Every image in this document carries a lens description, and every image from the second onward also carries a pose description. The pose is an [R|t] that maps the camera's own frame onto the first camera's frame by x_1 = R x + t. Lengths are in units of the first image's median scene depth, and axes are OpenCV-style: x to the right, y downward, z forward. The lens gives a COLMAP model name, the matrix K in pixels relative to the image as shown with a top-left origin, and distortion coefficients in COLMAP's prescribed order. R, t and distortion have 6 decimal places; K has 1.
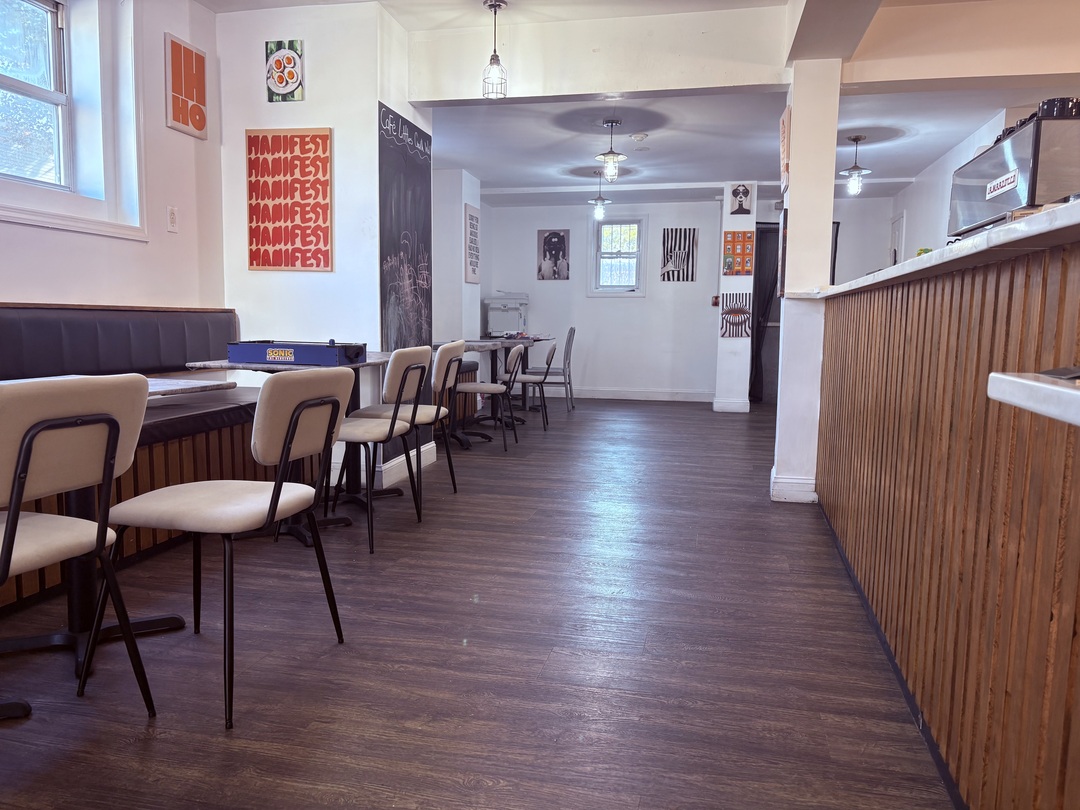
lens RADIAL K [[802.1, 0, 535.5], [0, 802.1, 410.4], [0, 0, 1]] dist [0.097867, -0.241630]
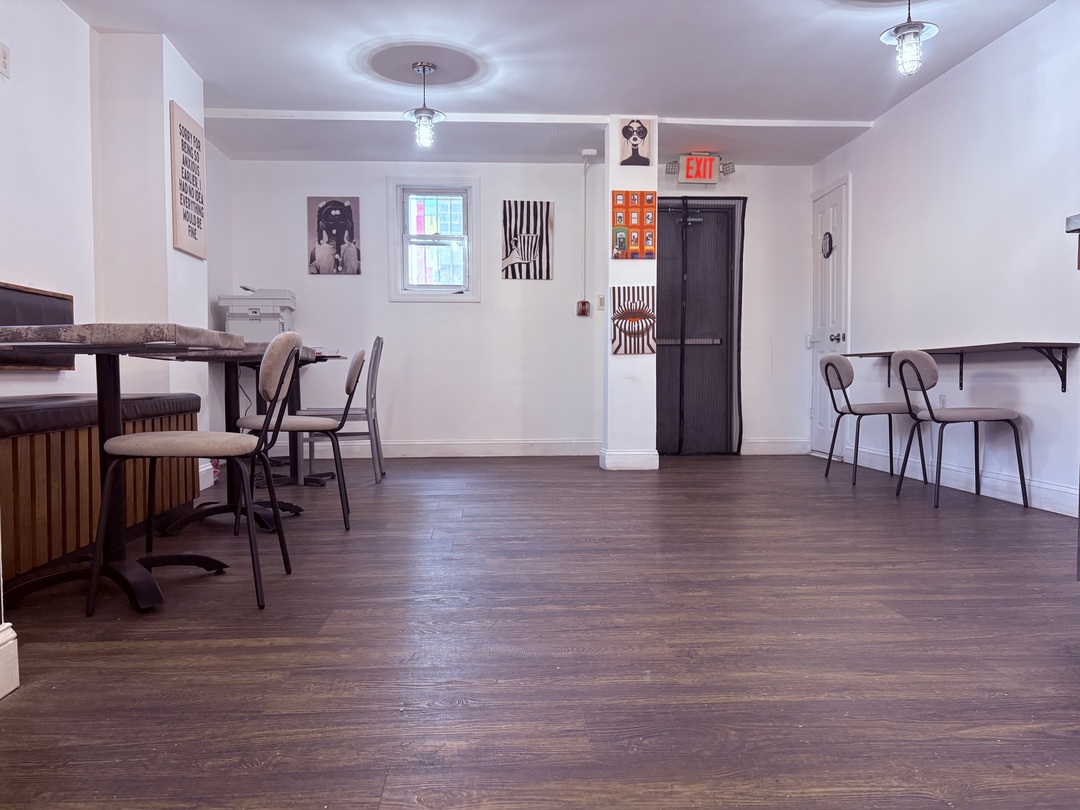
lens RADIAL K [[802.1, 0, 535.5], [0, 802.1, 410.4], [0, 0, 1]] dist [0.097867, -0.241630]
pose [[0.957796, -0.024419, 0.286409, -0.013817], [0.044662, 0.996927, -0.064361, -0.007939], [-0.283957, 0.074436, 0.955943, 0.412594]]
